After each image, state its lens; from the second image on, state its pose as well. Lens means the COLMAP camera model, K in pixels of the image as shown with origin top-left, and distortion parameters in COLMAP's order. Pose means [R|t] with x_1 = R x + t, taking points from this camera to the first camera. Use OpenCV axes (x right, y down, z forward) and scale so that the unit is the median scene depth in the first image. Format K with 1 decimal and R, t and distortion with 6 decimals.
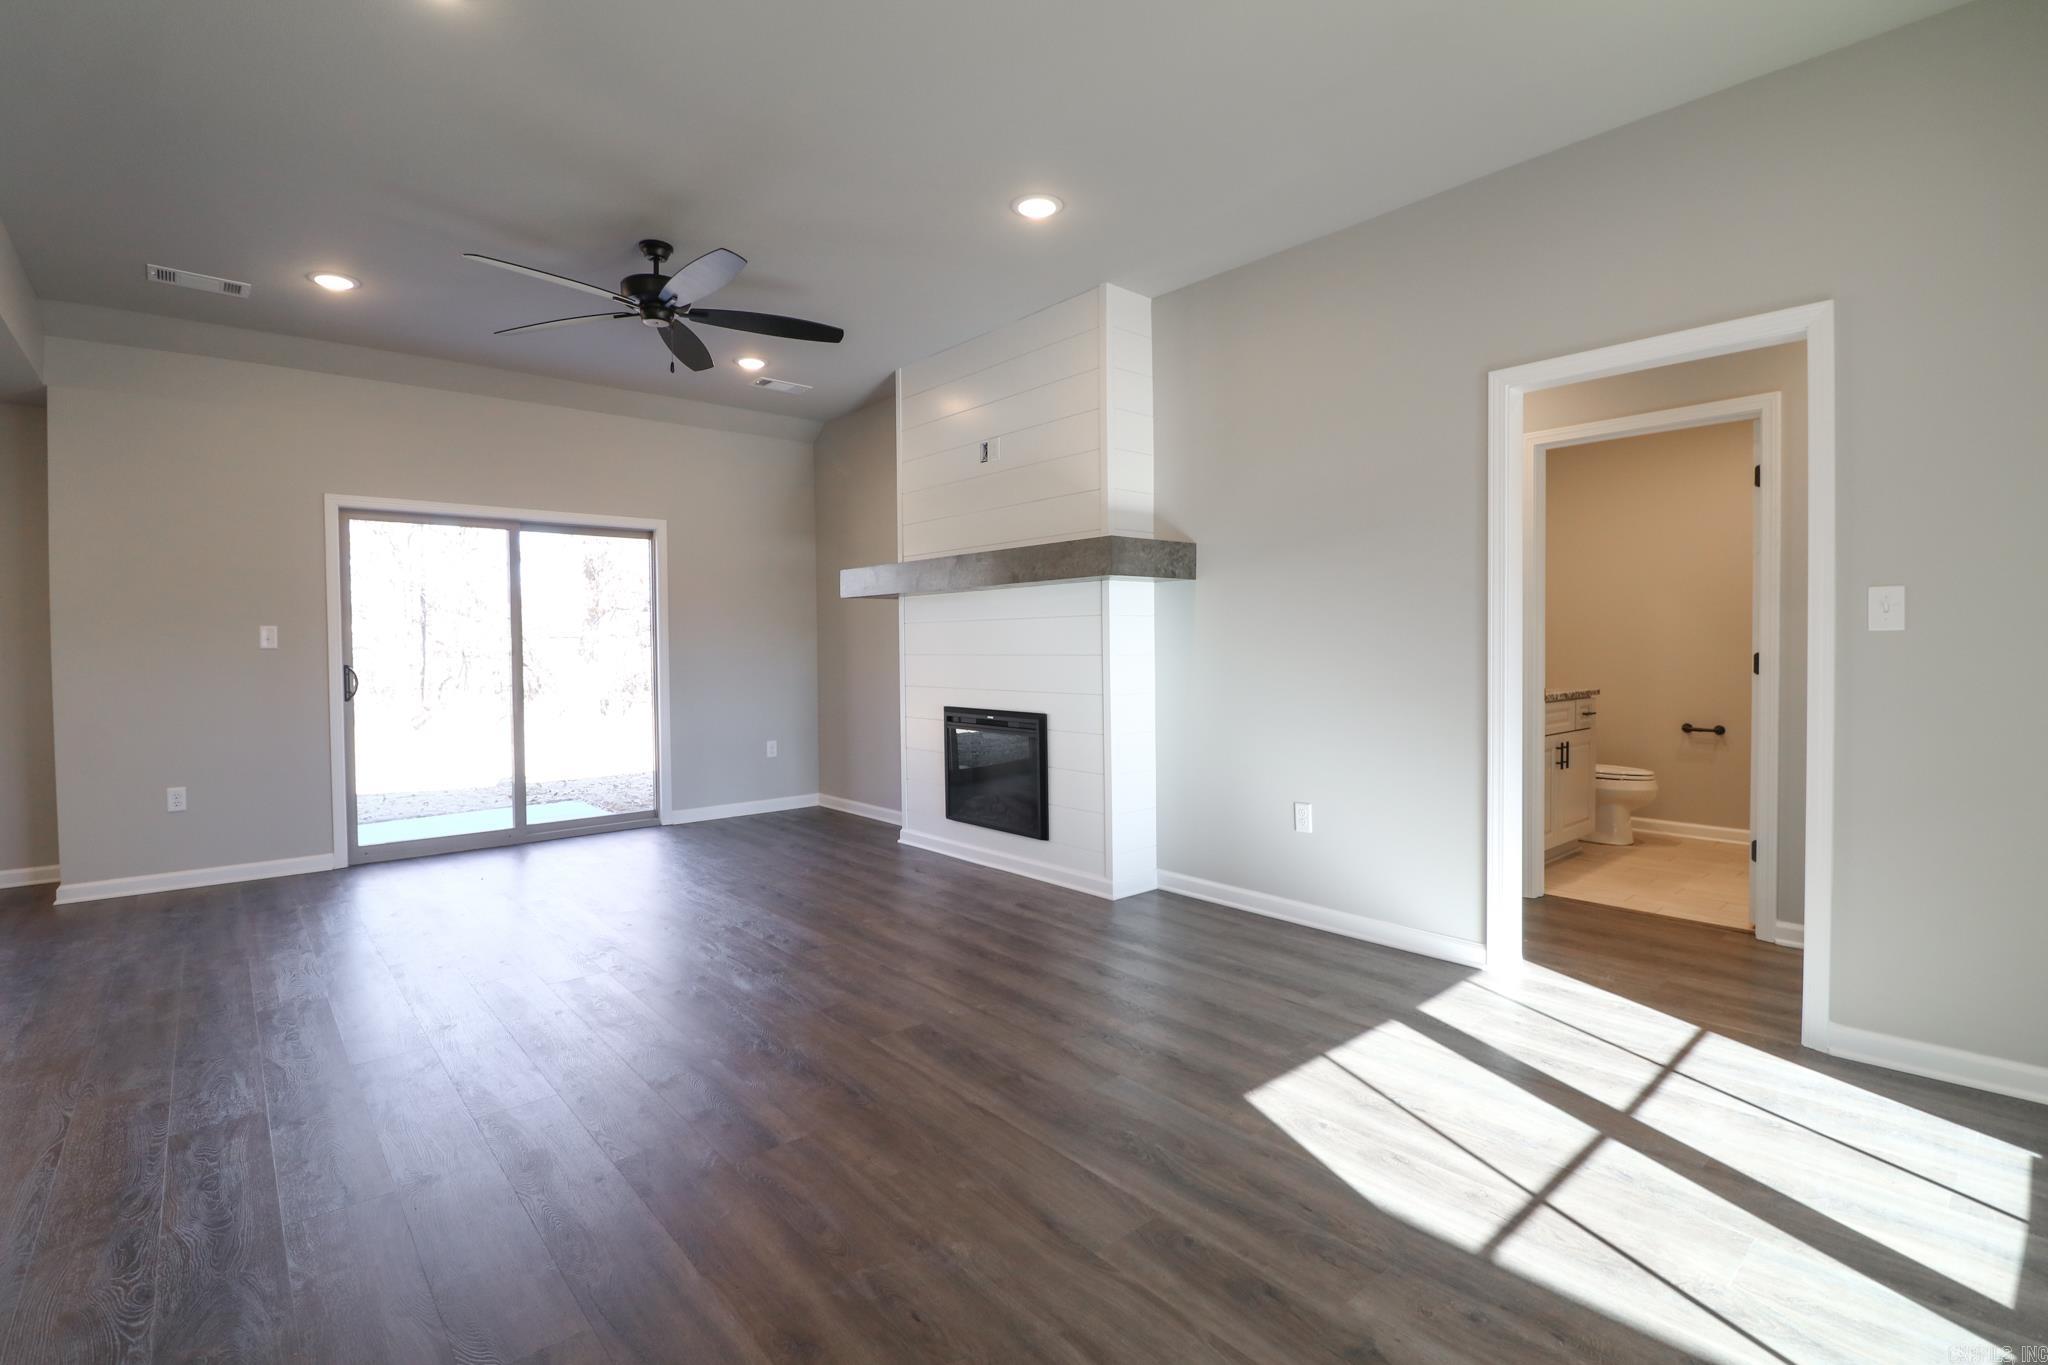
lens RADIAL K [[943.5, 0, 1011.7], [0, 943.5, 668.9], [0, 0, 1]] dist [-0.000249, -0.013446]
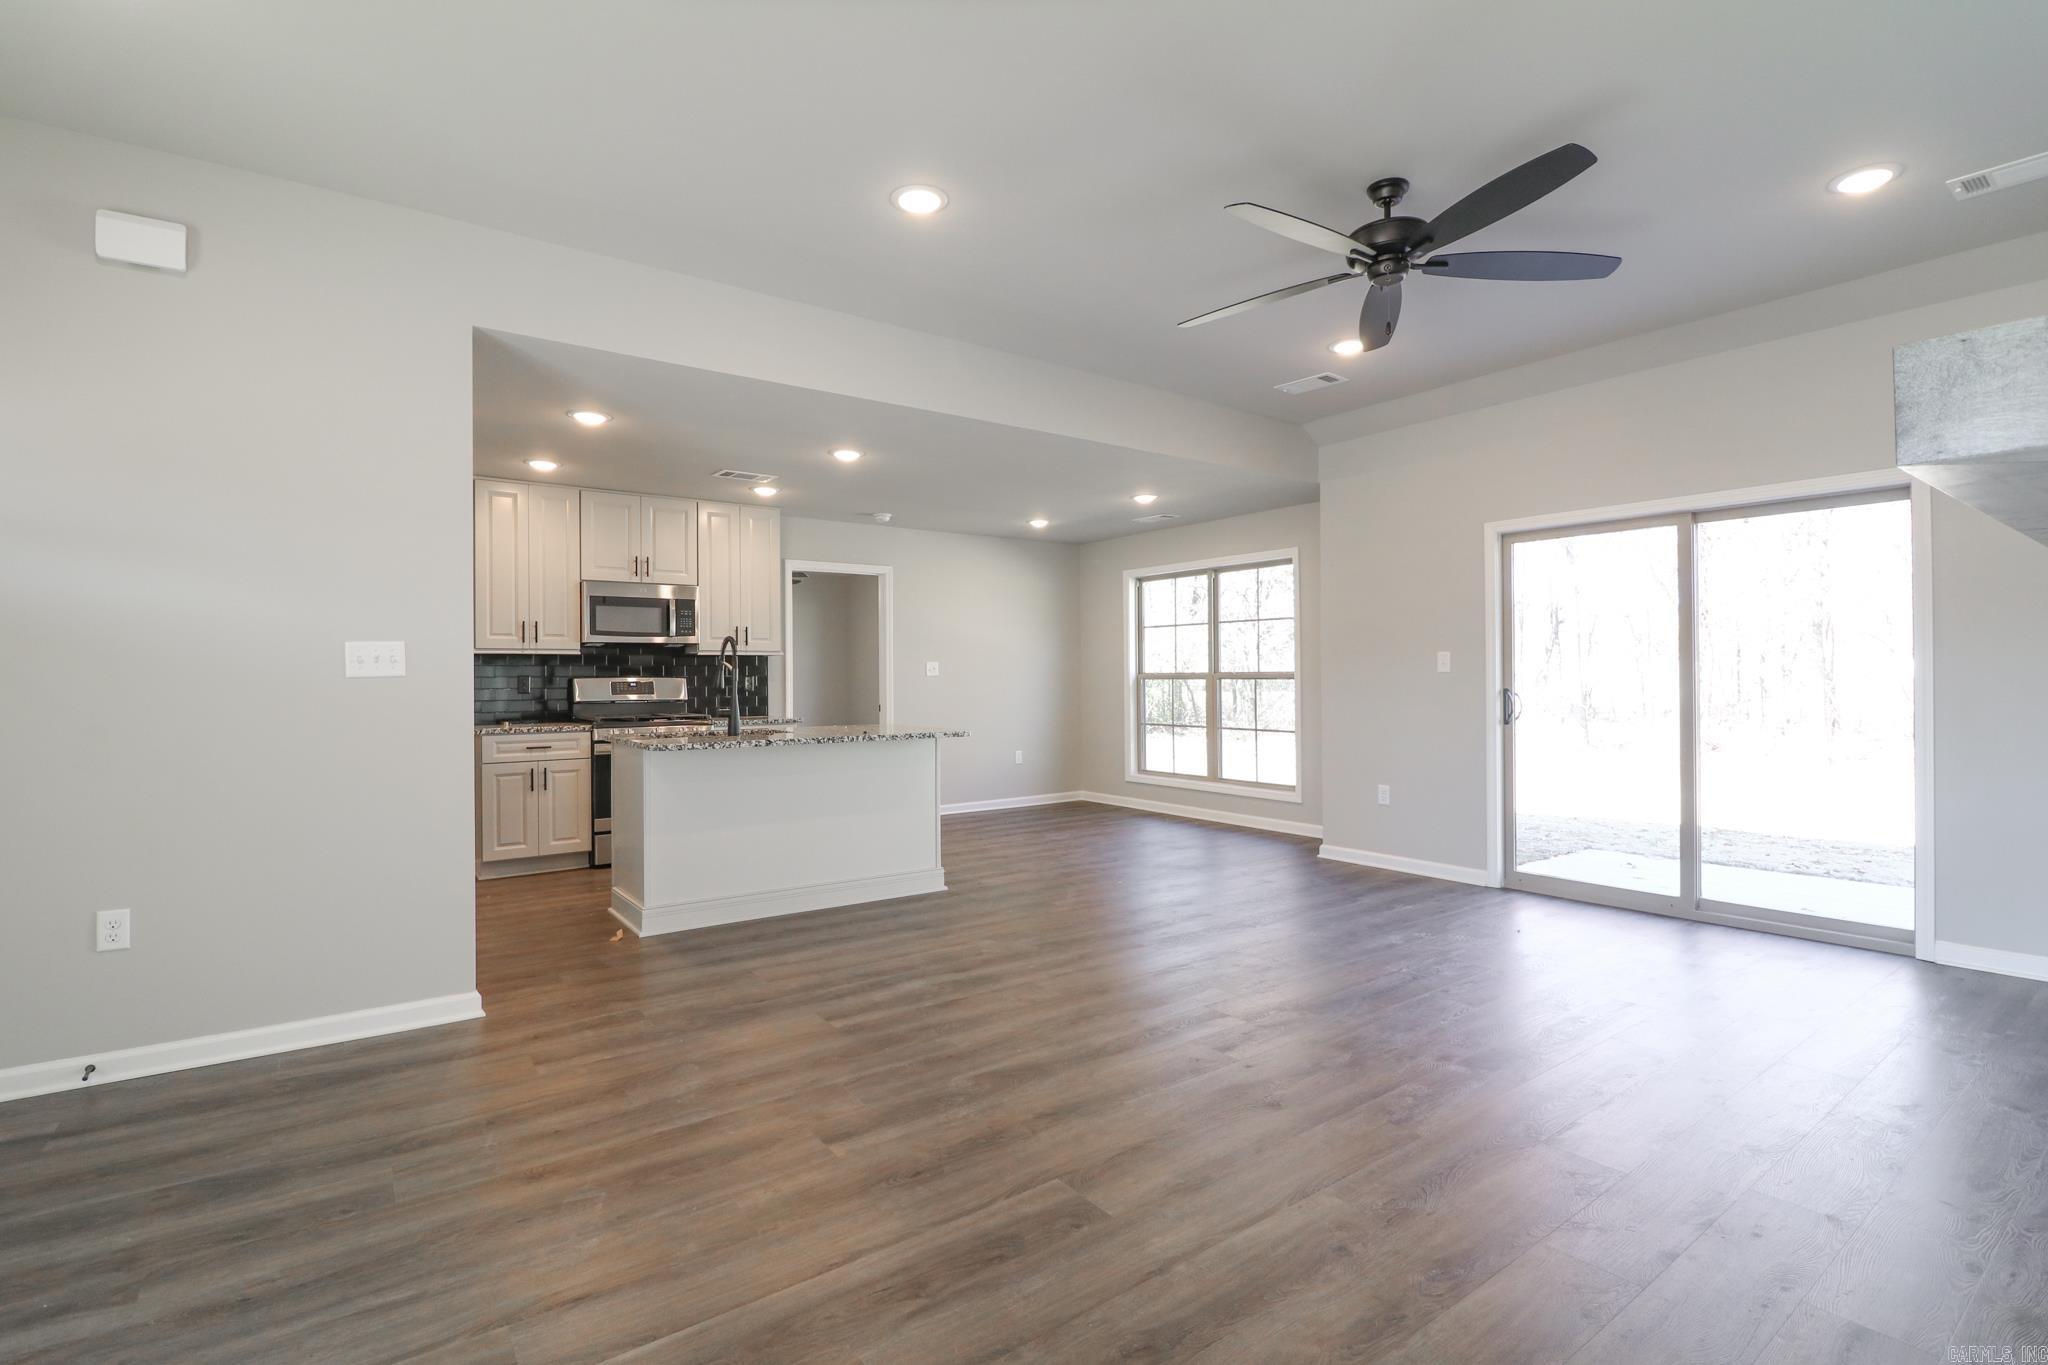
lens RADIAL K [[942.9, 0, 1006.9], [0, 942.9, 673.2], [0, 0, 1]] dist [0.000274, -0.014363]
pose [[-0.083792, 0.006305, -0.996463, 0.362253], [-0.016582, 0.999833, 0.007721, -0.020526], [0.996345, 0.017170, -0.083673, 0.577197]]
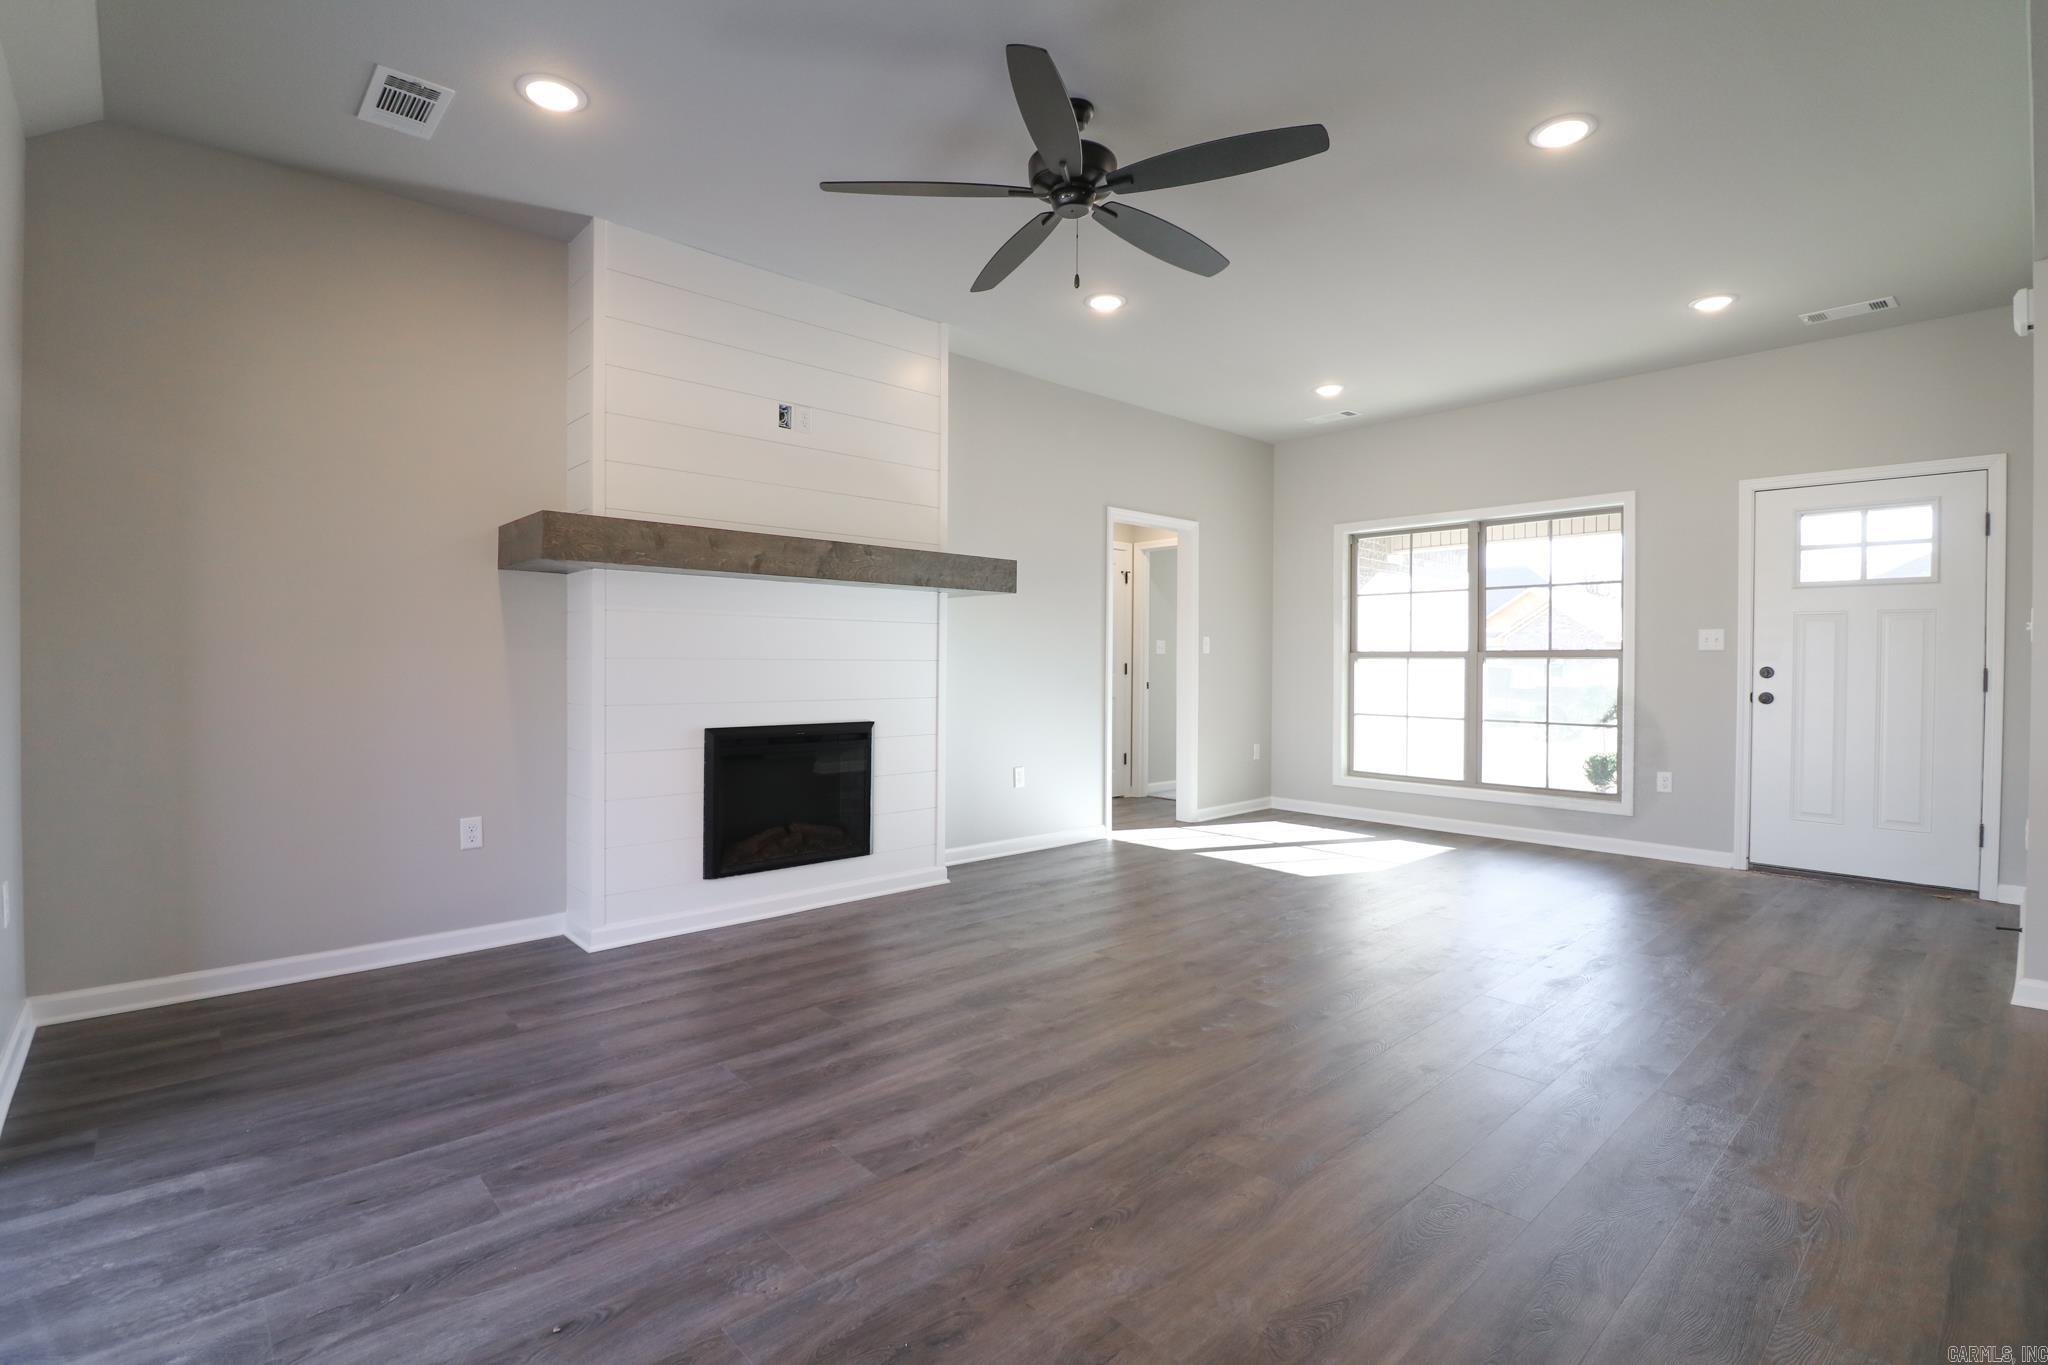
lens RADIAL K [[942.9, 0, 1006.9], [0, 942.9, 673.2], [0, 0, 1]] dist [0.000274, -0.014363]
pose [[-0.024008, -0.000475, 0.999712, -0.874967], [0.019625, 0.999807, 0.000946, 0.000495], [-0.999519, 0.019642, -0.023994, 0.835756]]
